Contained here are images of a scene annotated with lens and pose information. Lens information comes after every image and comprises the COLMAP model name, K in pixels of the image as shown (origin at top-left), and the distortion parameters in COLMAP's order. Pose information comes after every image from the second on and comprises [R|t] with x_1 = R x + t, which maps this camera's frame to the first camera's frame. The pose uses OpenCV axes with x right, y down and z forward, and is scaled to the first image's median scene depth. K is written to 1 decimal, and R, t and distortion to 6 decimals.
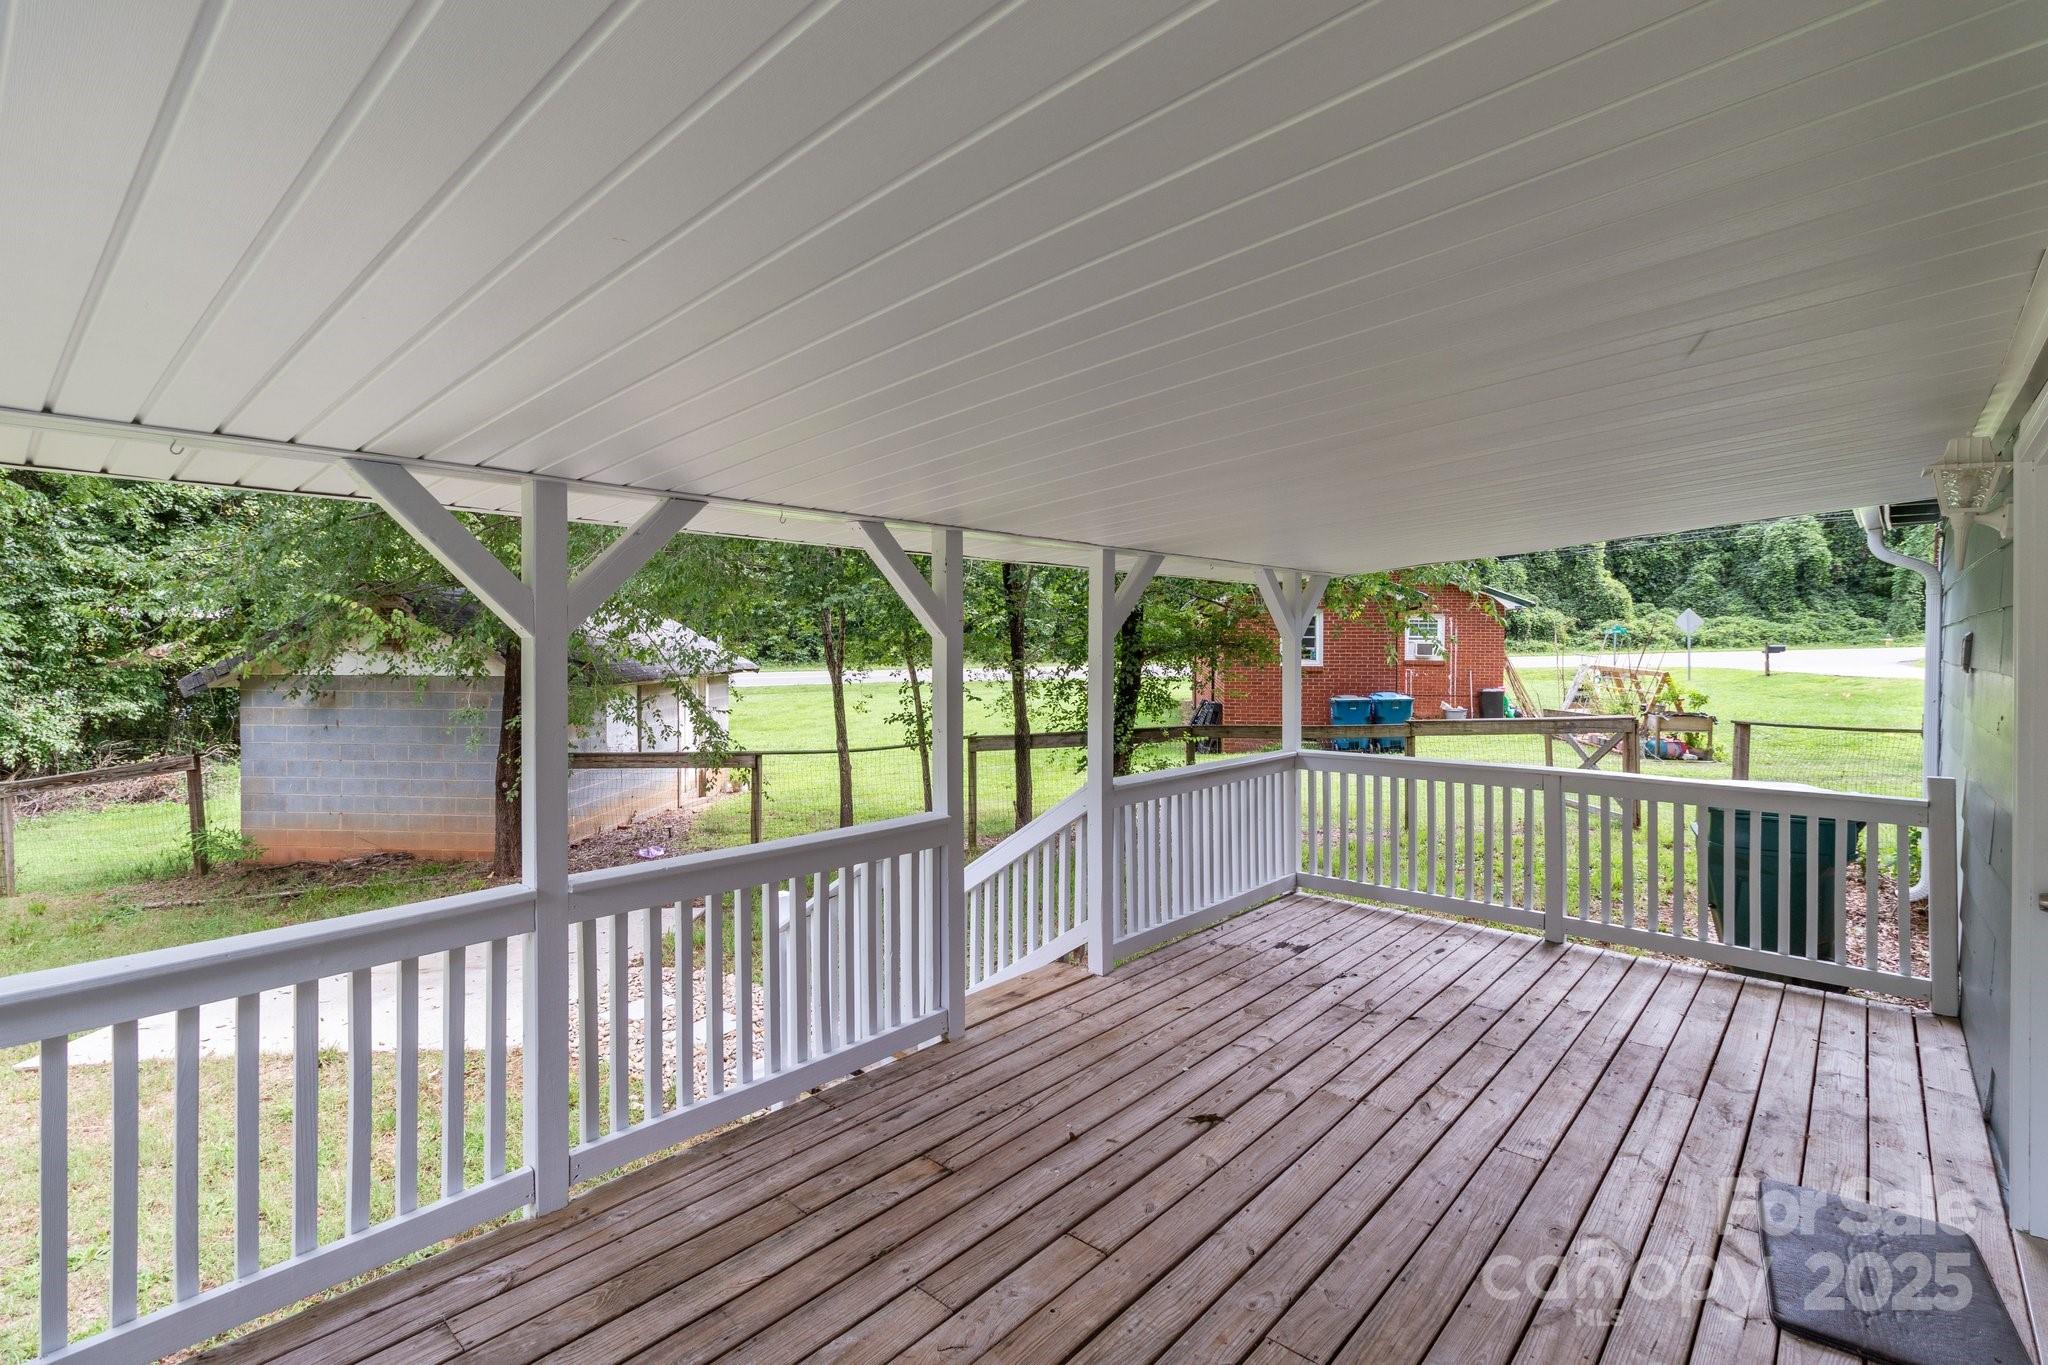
lens RADIAL K [[946.5, 0, 1047.0], [0, 946.5, 625.4], [0, 0, 1]] dist [0.000881, 0.000612]
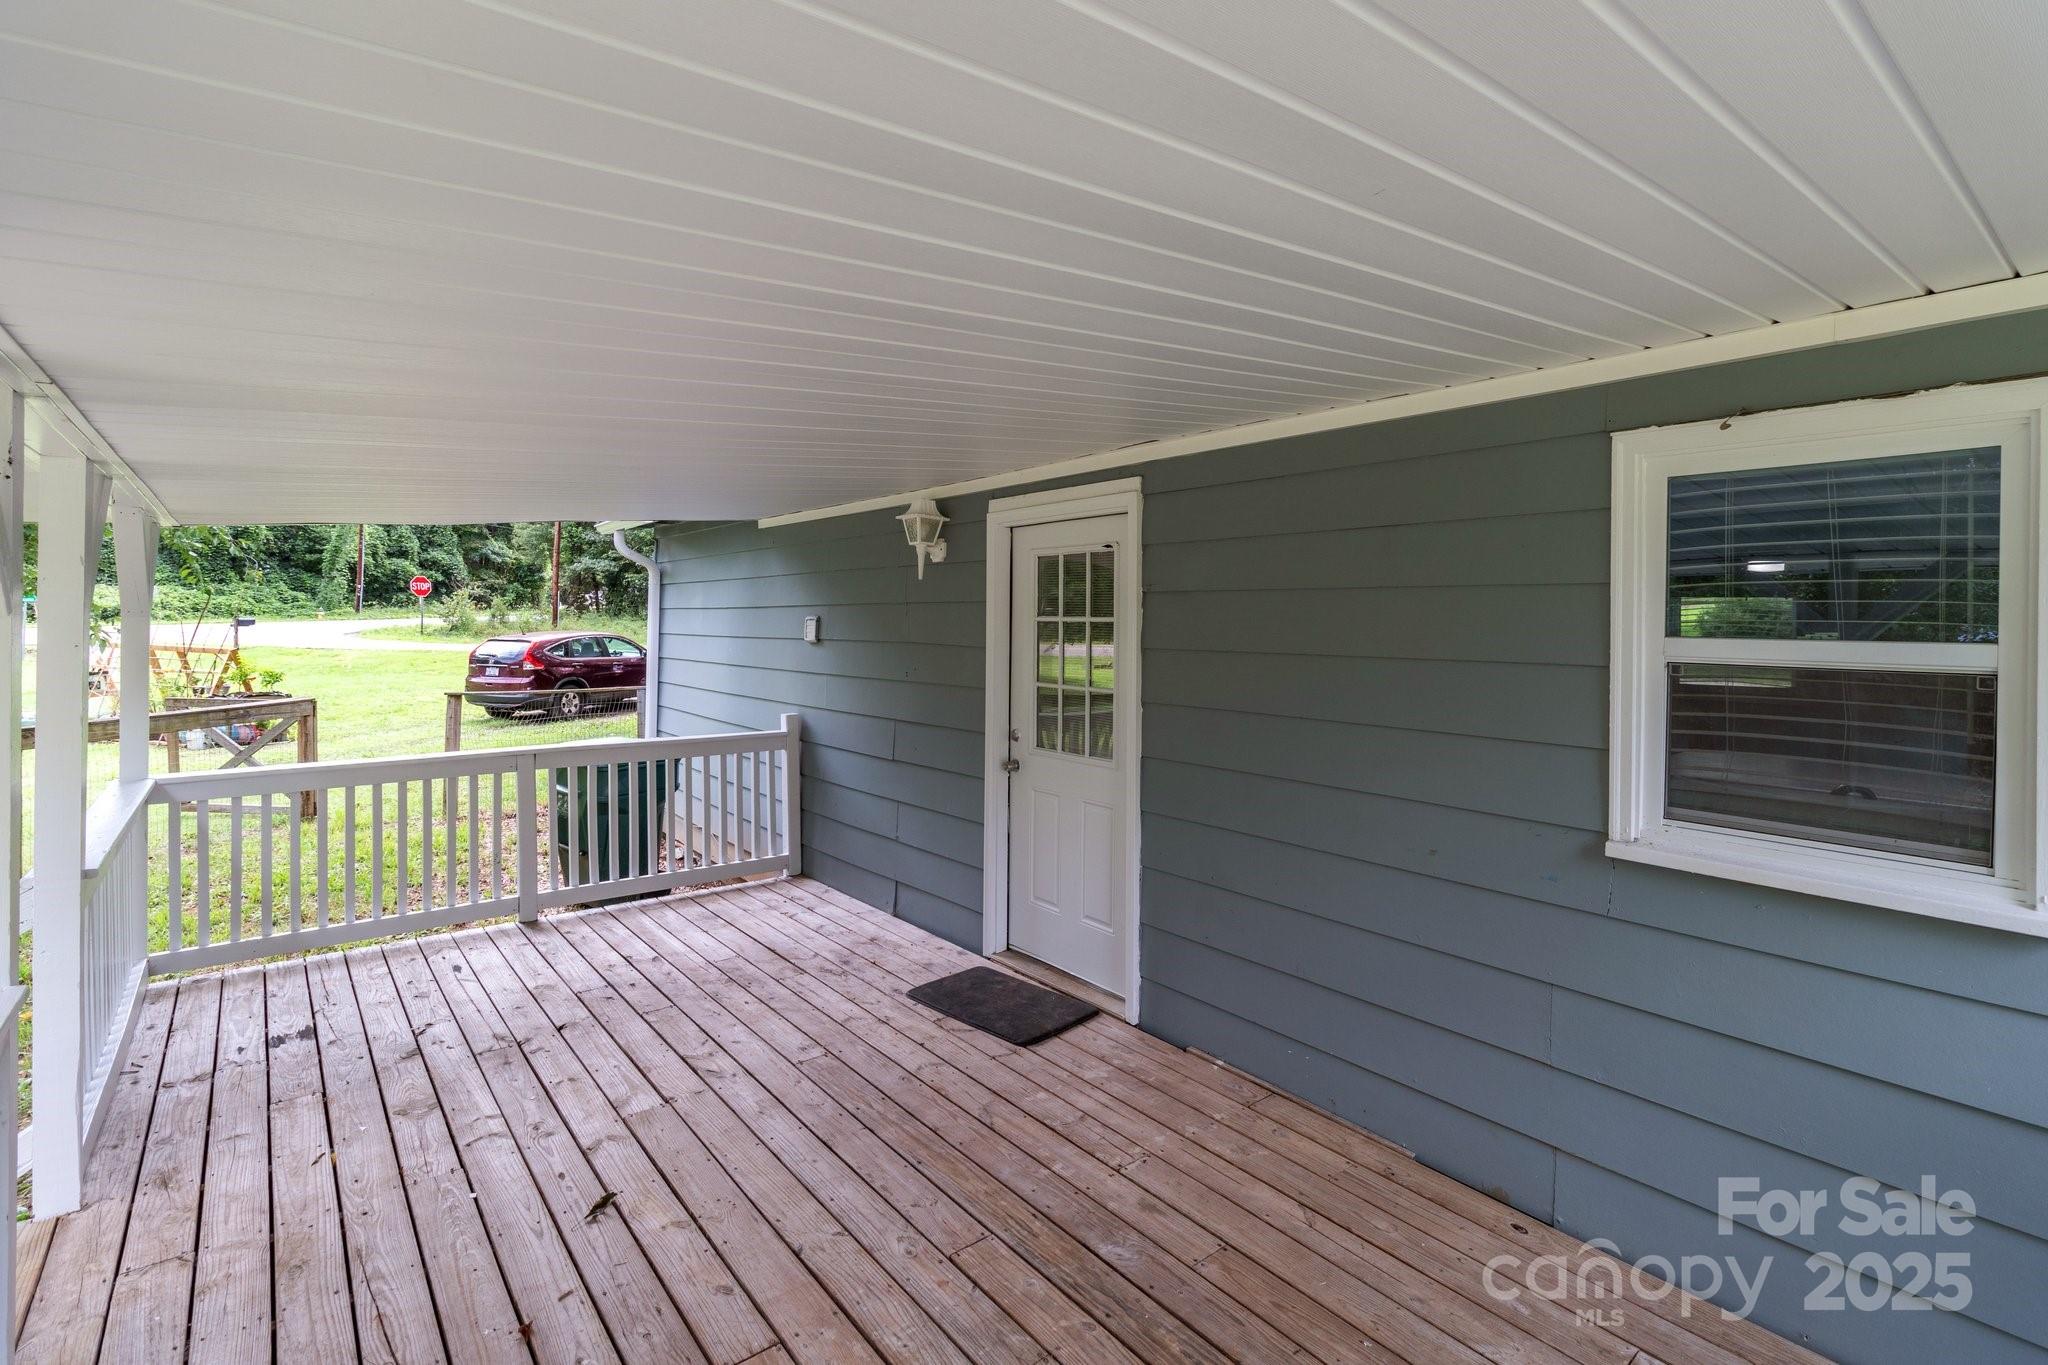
lens RADIAL K [[946.5, 0, 1047.0], [0, 946.5, 625.4], [0, 0, 1]] dist [0.000881, 0.000612]
pose [[0.165954, -0.002332, 0.986131, -0.410269], [-0.026079, 0.999637, 0.006753, 0.003407], [-0.985789, -0.026838, 0.165833, 0.357035]]
